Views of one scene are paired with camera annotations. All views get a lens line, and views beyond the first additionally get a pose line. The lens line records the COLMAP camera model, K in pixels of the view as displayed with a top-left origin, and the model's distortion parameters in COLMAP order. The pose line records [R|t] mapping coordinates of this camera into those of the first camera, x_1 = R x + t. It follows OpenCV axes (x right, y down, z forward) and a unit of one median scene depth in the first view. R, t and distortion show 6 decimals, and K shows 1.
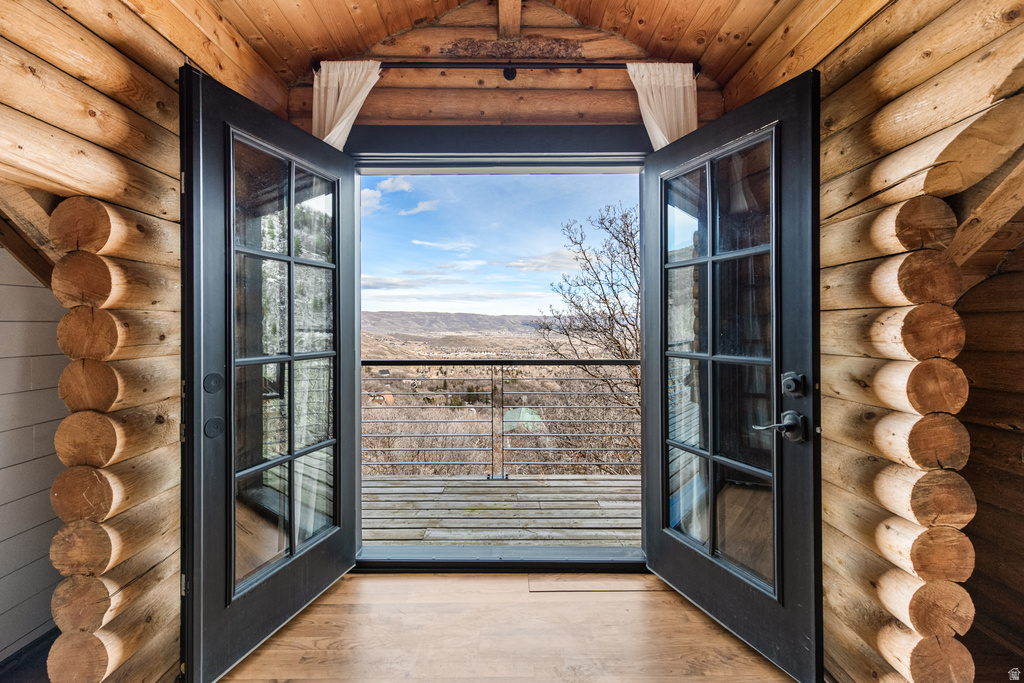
lens RADIAL K [[409.0, 0, 507.5], [0, 409.0, 328.0], [0, 0, 1]] dist [0.010201, -0.002597]
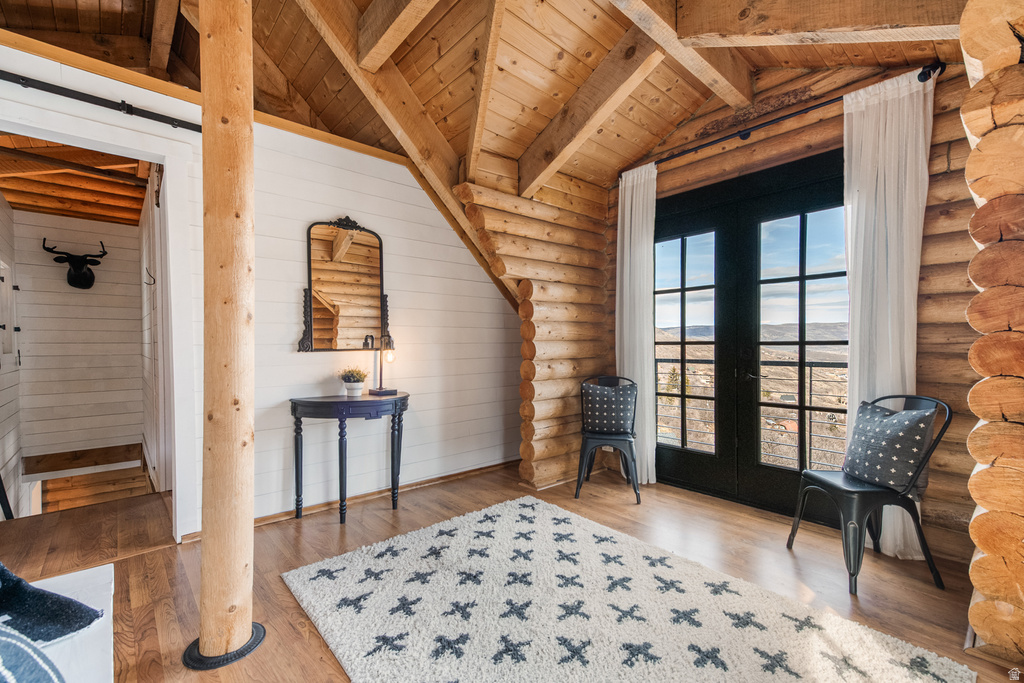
lens RADIAL K [[441.2, 0, 516.3], [0, 441.2, 344.7], [0, 0, 1]] dist [-0.000133, 0.000031]
pose [[0.664303, -0.007547, -0.747425, 0.575529], [0.012290, 0.999924, 0.000827, 0.051173], [0.747362, -0.009735, 0.664346, -0.514523]]
